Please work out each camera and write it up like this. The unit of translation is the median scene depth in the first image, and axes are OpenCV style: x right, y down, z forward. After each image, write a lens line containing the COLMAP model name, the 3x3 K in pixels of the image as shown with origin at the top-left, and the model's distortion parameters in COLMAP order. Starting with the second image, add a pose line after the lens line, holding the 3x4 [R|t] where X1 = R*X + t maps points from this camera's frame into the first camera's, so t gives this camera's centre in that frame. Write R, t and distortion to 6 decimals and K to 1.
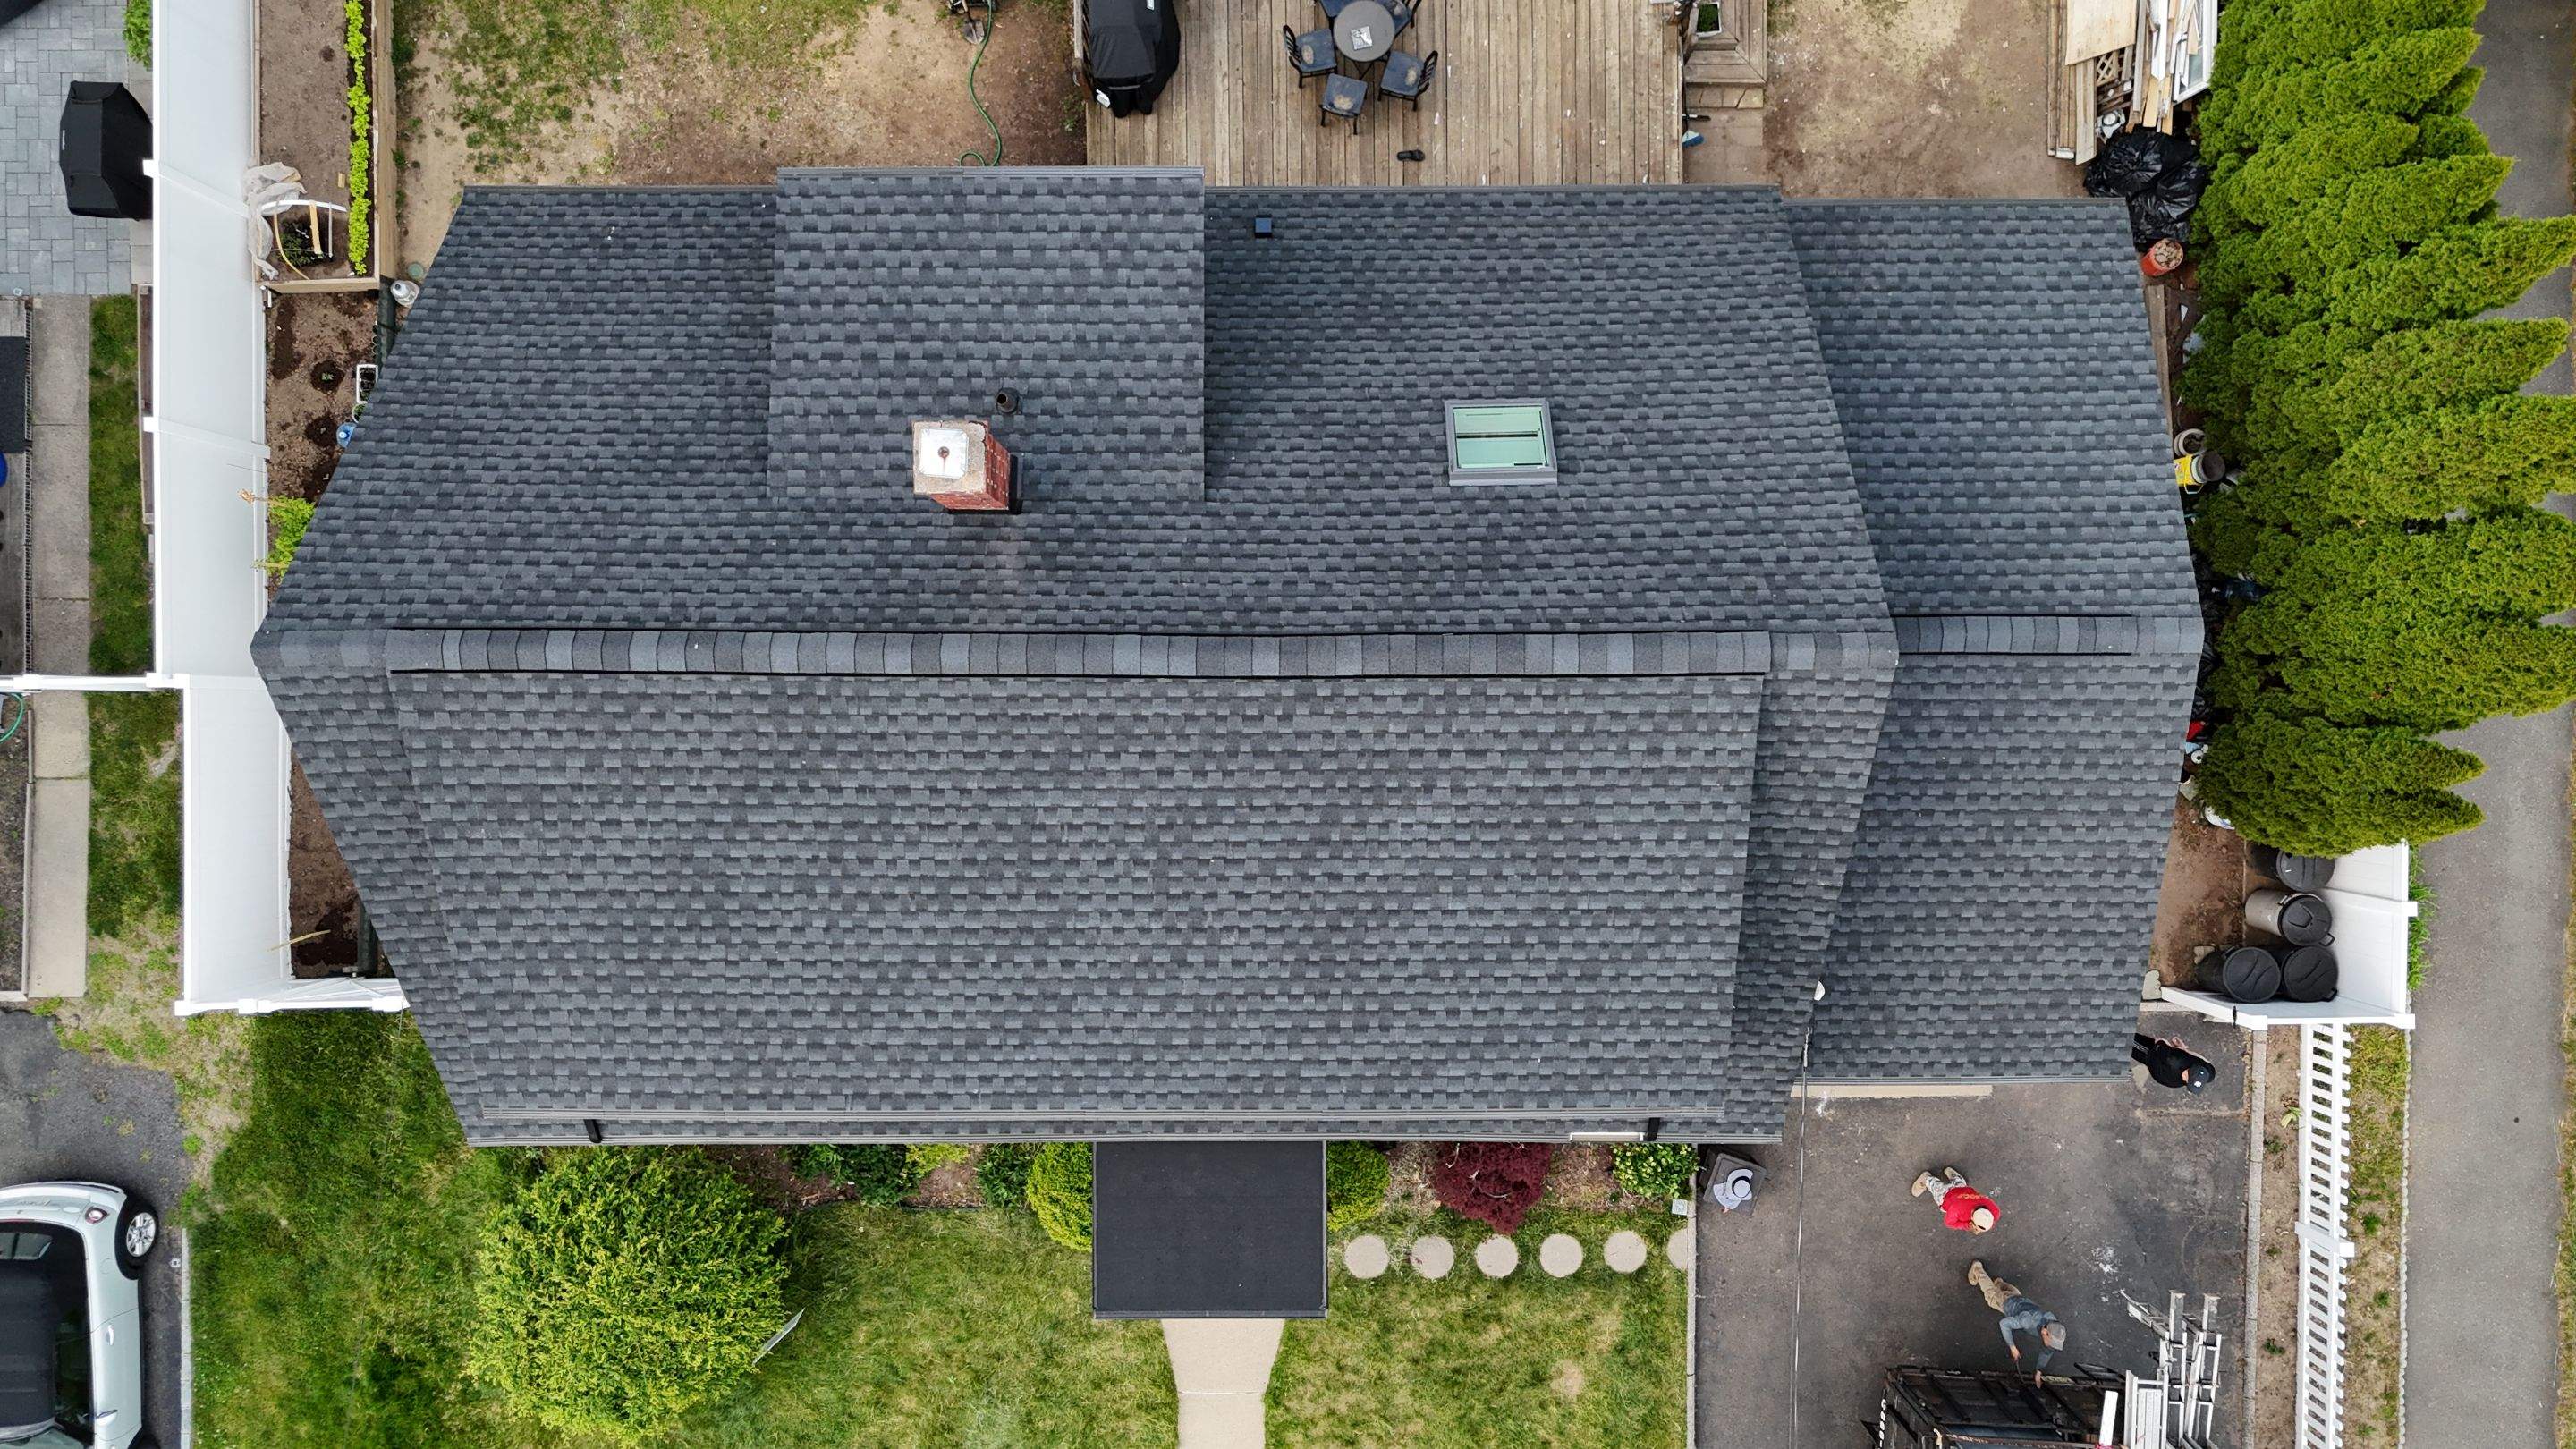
lens RADIAL K [[1881.6, 0, 1289.5], [0, 1881.6, 735.9], [0, 0, 1]] dist [0.111810, -0.127951]
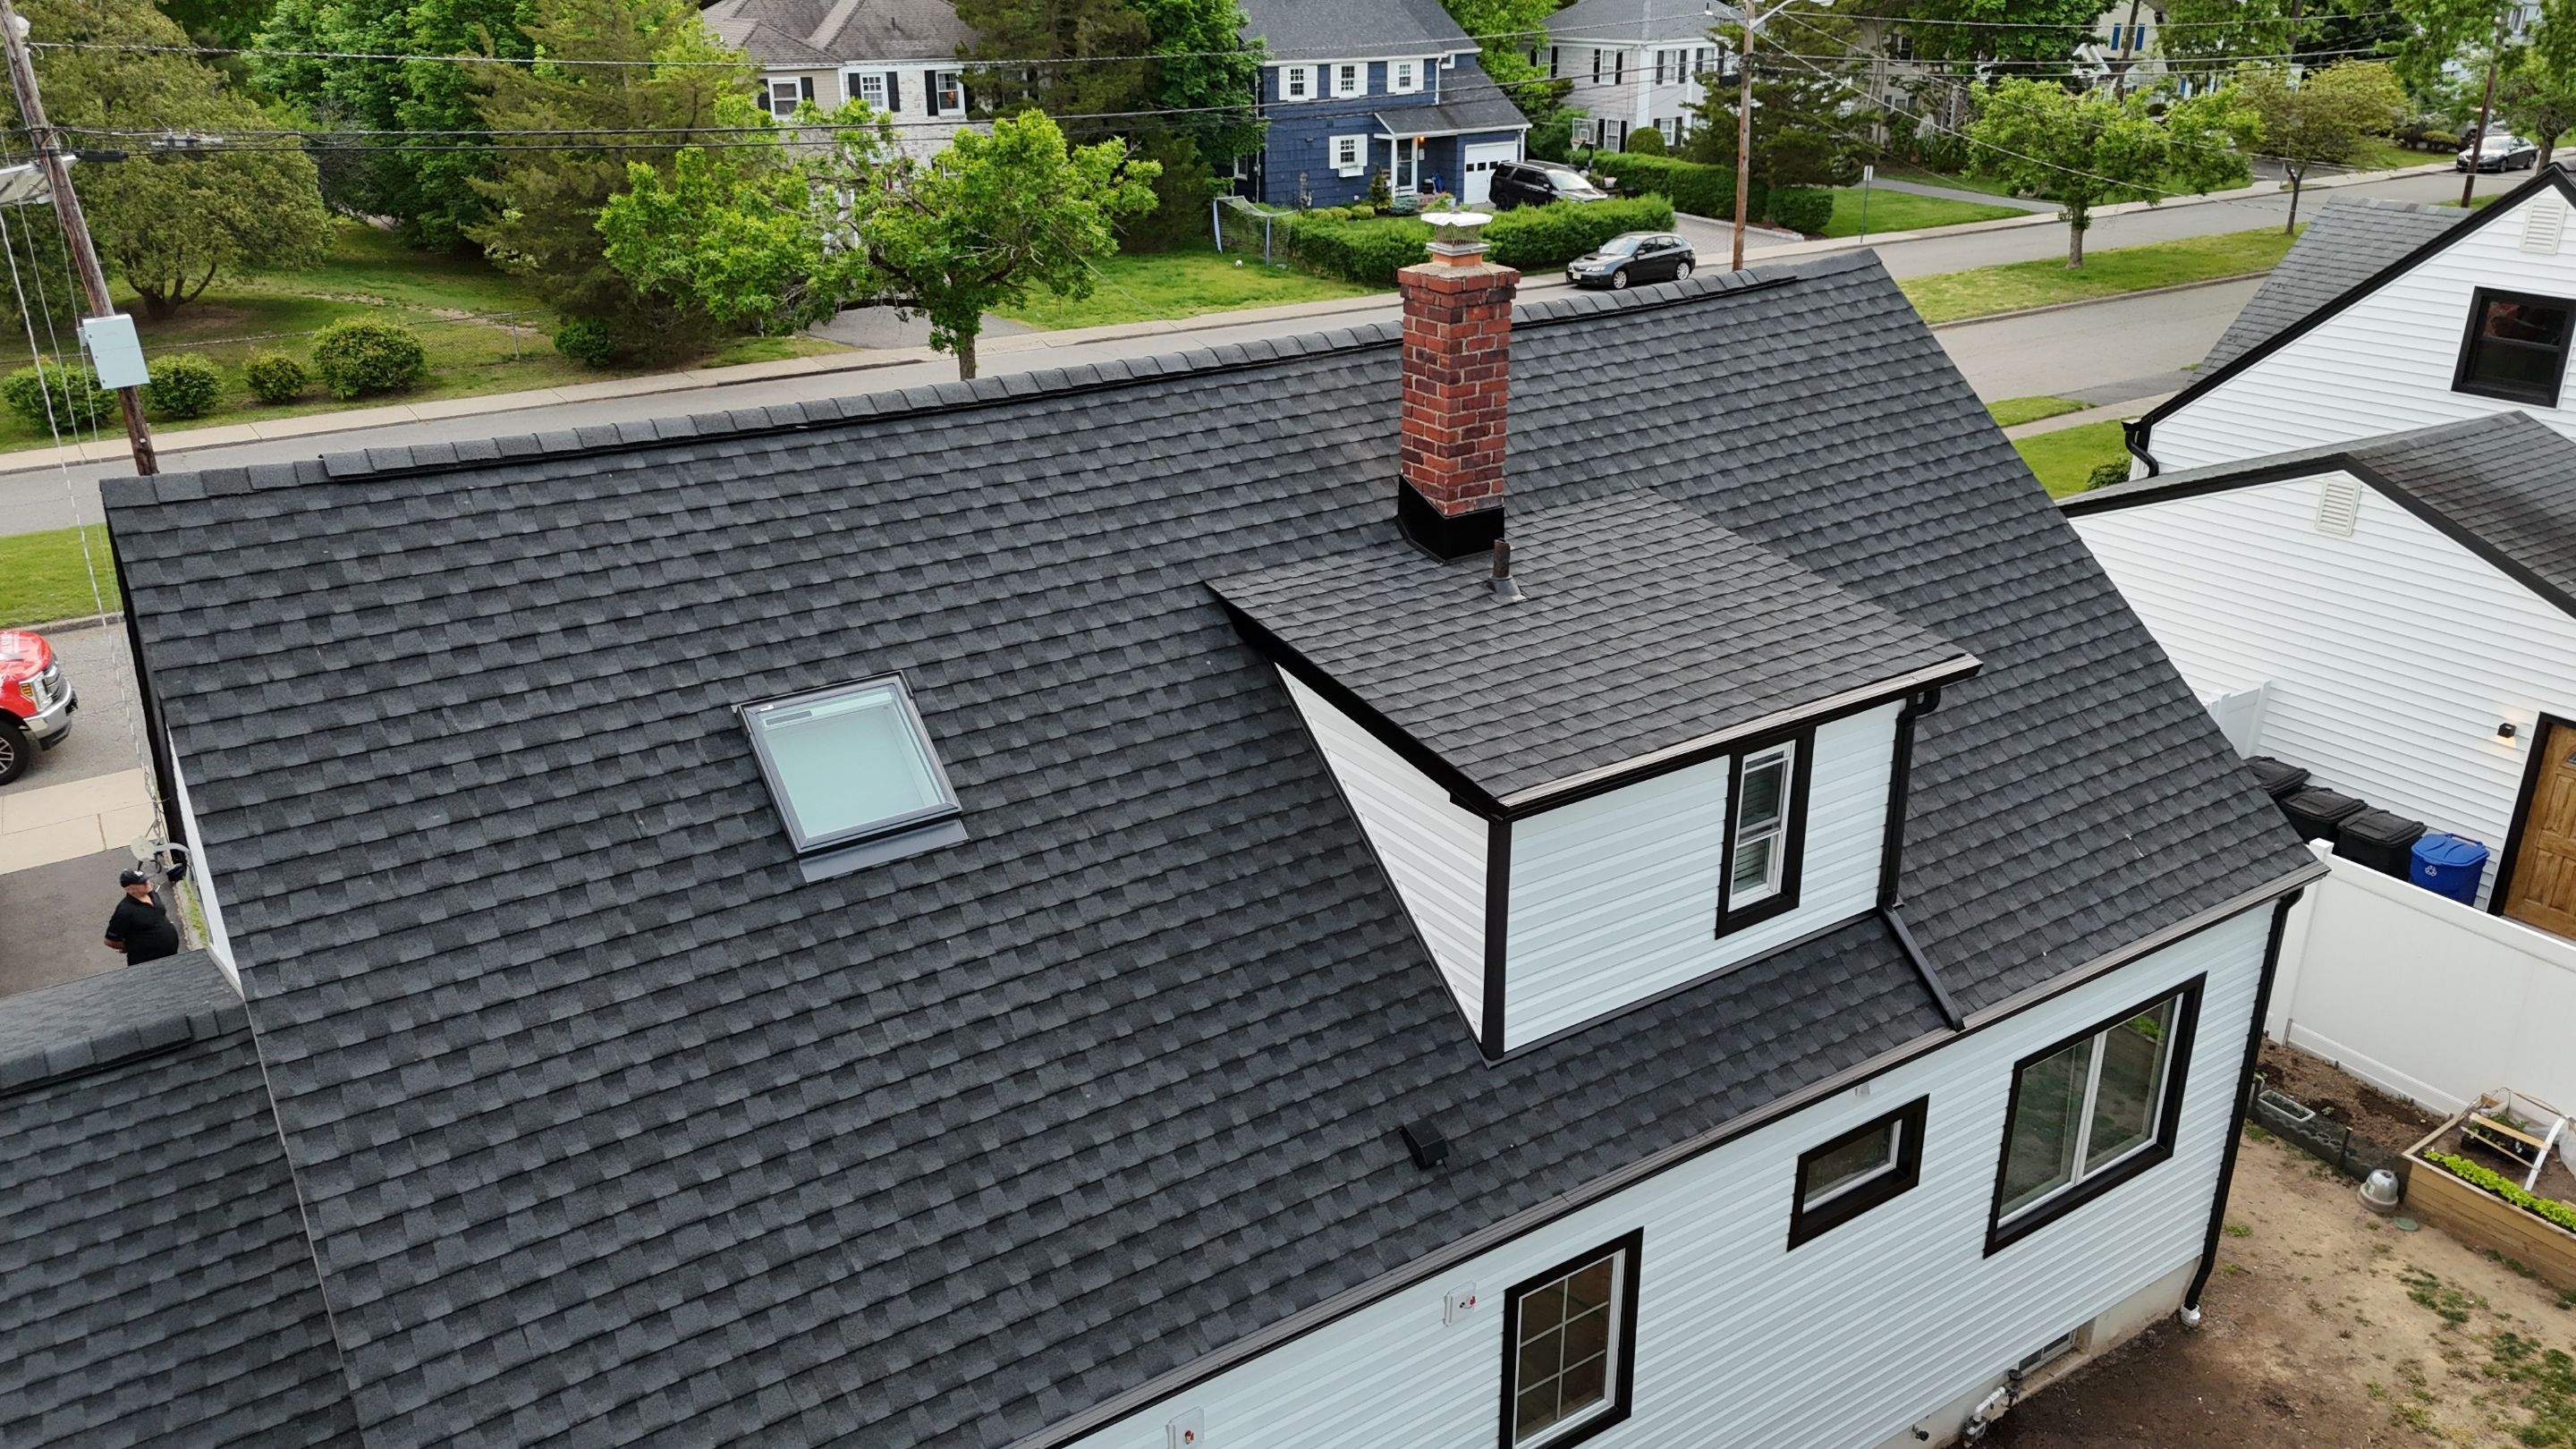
lens RADIAL K [[1881.6, 0, 1289.5], [0, 1881.6, 735.9], [0, 0, 1]] dist [0.111810, -0.127951]
pose [[-0.832686, 0.224096, -0.506375, 0.265489], [-0.553491, -0.309116, 0.773366, -0.623027], [0.016779, 0.924245, 0.381432, 0.666310]]
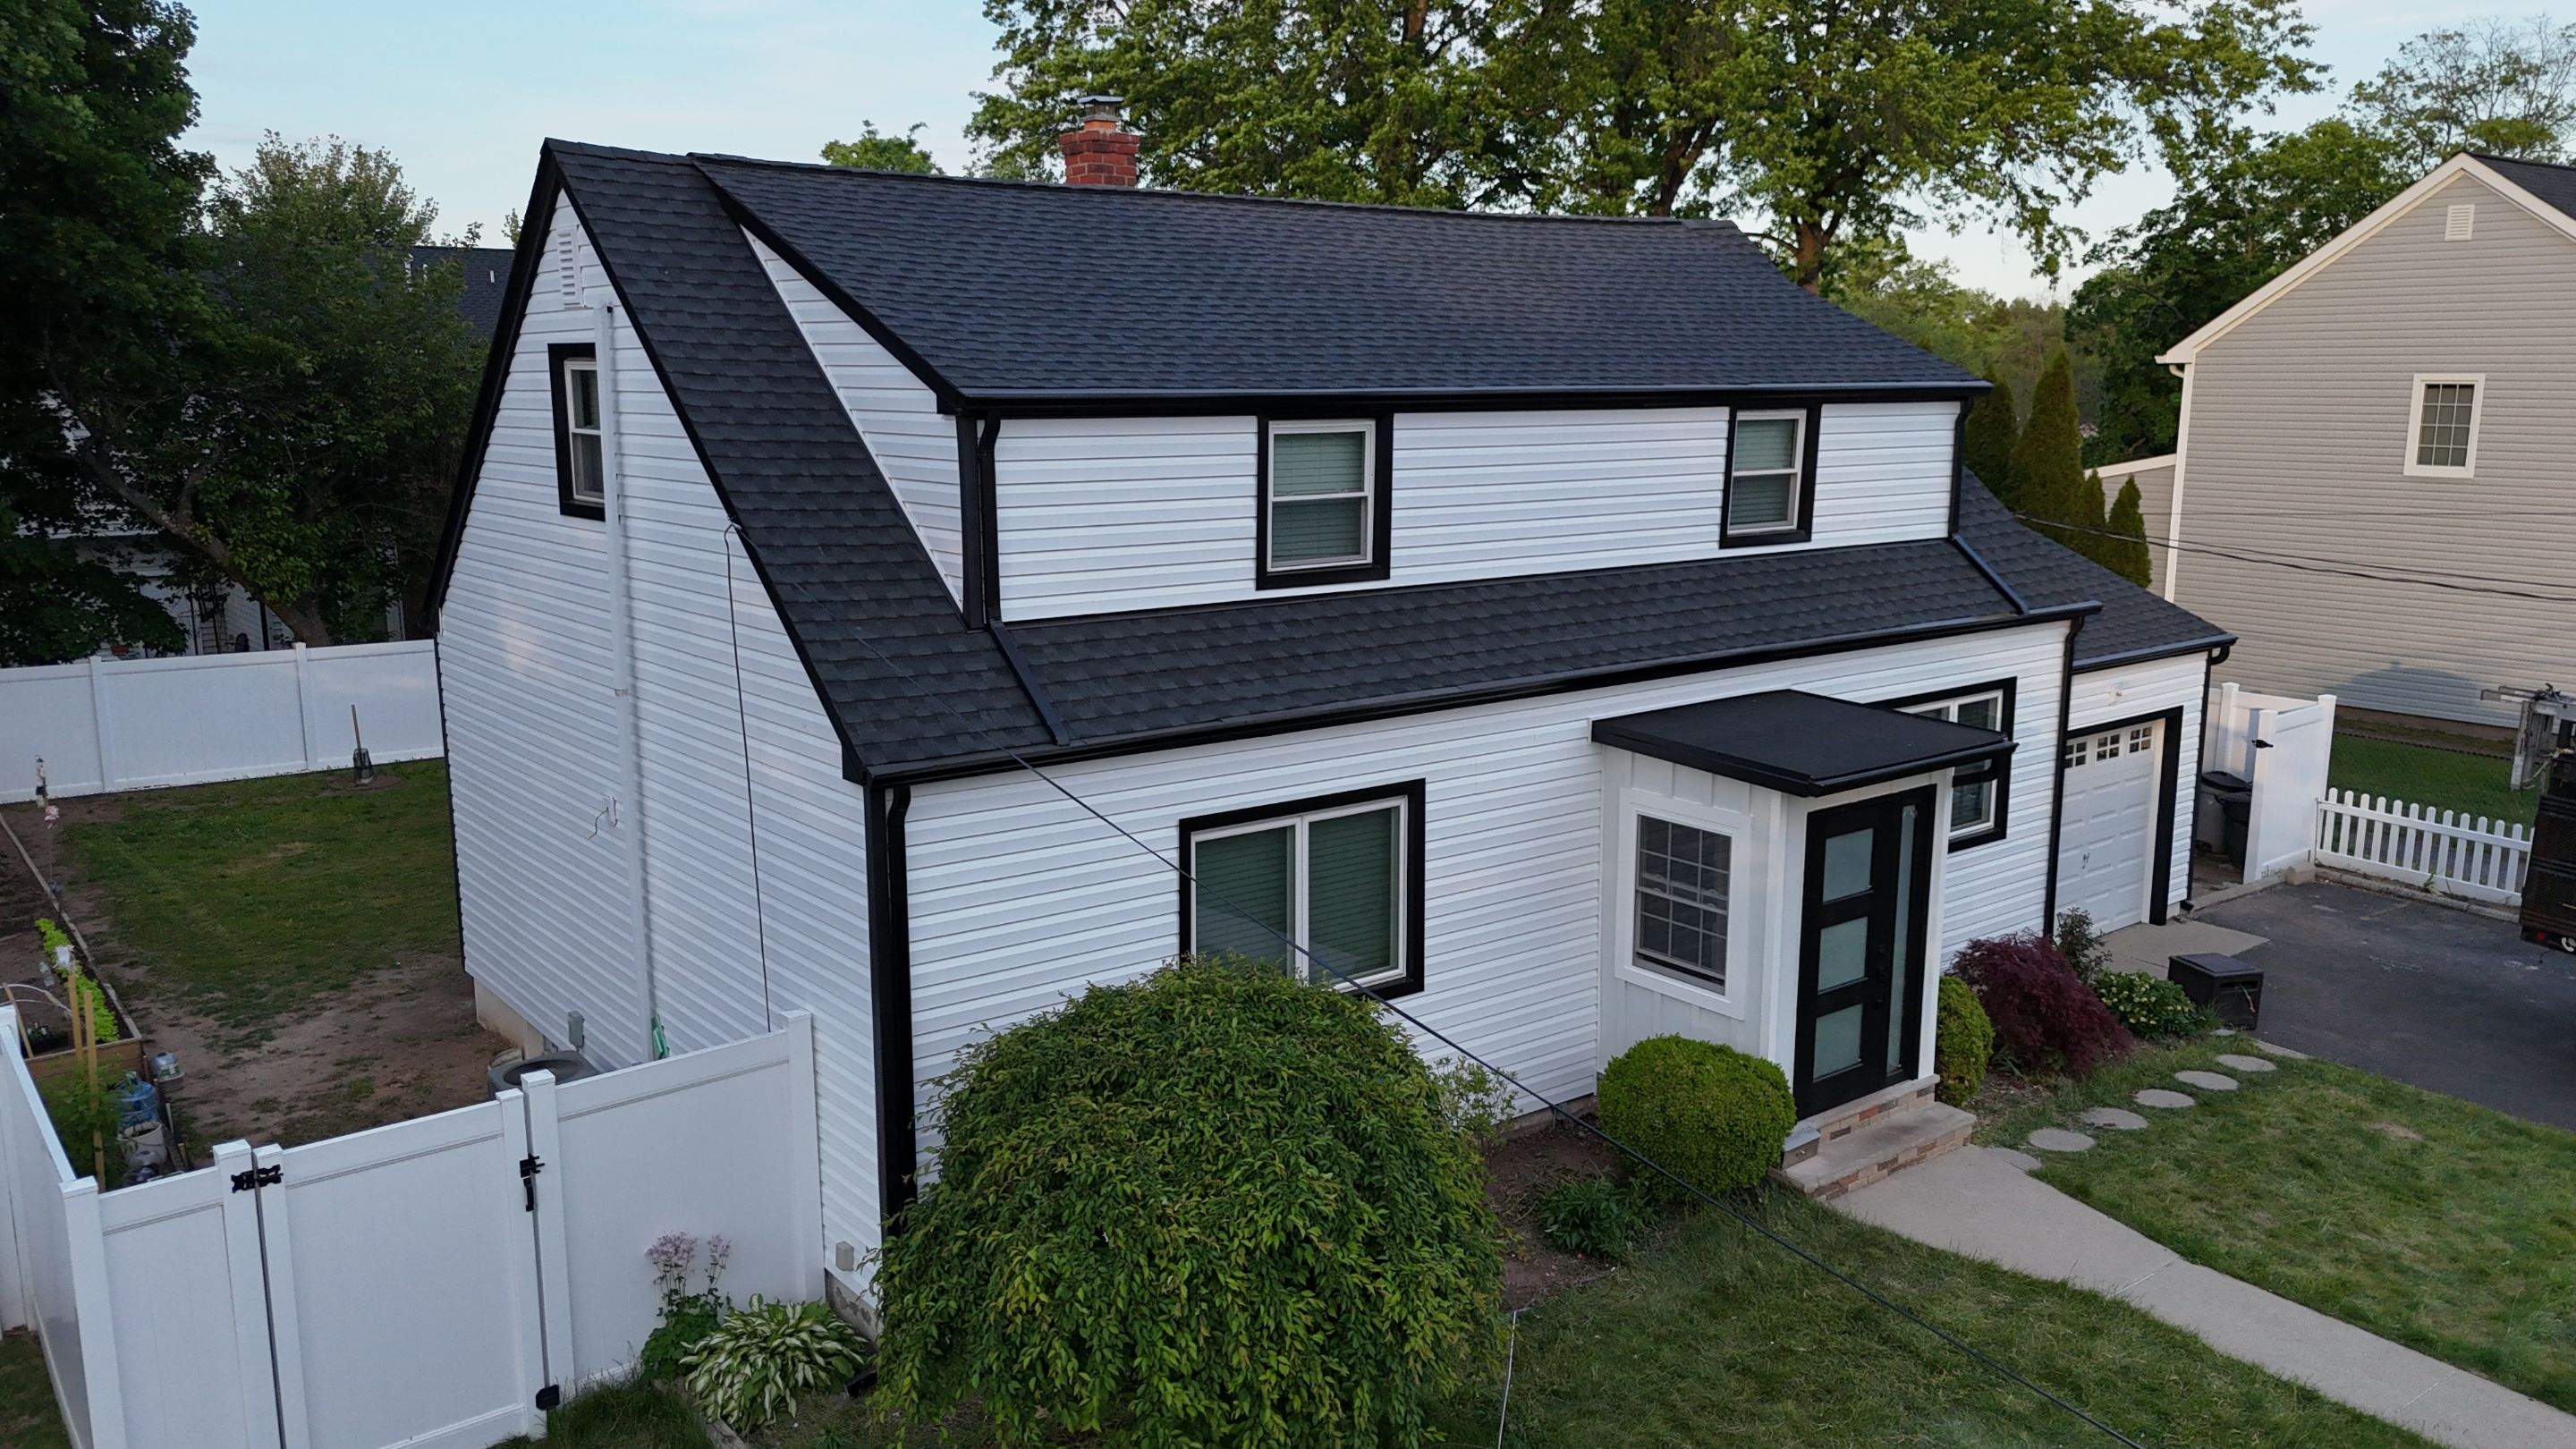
lens RADIAL K [[1881.6, 0, 1289.5], [0, 1881.6, 735.9], [0, 0, 1]] dist [0.111810, -0.127951]
pose [[0.786149, -0.111933, 0.607816, -0.673150], [0.618036, 0.141029, -0.773397, 0.725216], [0.000849, 0.983657, 0.180048, 0.888518]]
